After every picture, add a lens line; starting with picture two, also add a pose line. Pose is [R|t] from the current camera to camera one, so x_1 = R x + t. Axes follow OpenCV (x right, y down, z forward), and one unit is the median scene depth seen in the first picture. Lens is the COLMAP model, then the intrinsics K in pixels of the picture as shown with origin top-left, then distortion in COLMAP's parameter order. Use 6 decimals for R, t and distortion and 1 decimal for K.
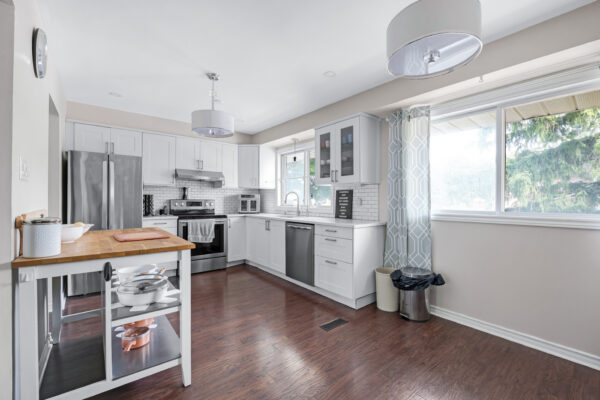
lens RADIAL K [[252.6, 0, 301.9], [0, 252.6, 201.5], [0, 0, 1]] dist [-0.009940, -0.000081]
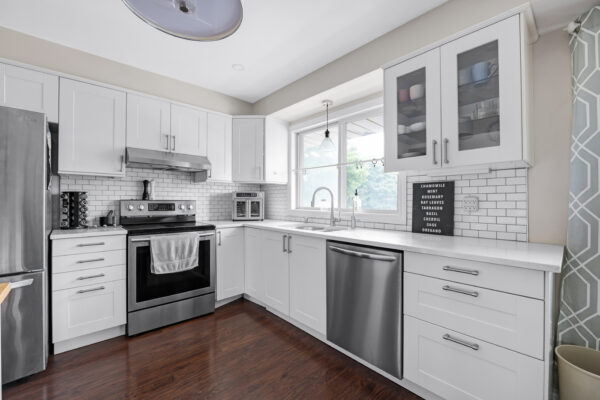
lens RADIAL K [[252.6, 0, 300.4], [0, 252.6, 201.7], [0, 0, 1]] dist [-0.009940, -0.000081]
pose [[0.998621, -0.001650, 0.052469, -0.148311], [0.001677, 0.999998, -0.000480, -0.003127], [-0.052468, 0.000567, 0.998622, 0.455263]]
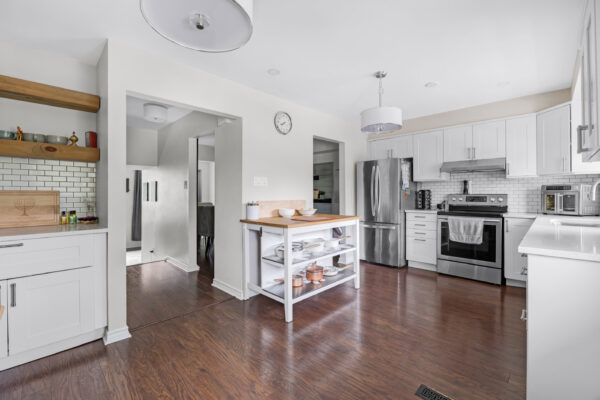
lens RADIAL K [[252.6, 0, 306.3], [0, 252.6, 193.5], [0, 0, 1]] dist [-0.009940, -0.000081]
pose [[0.143313, -0.008894, -0.989637, 0.432555], [-0.002956, 0.999951, -0.009415, 0.001113], [0.989673, 0.004275, 0.143280, 0.386219]]
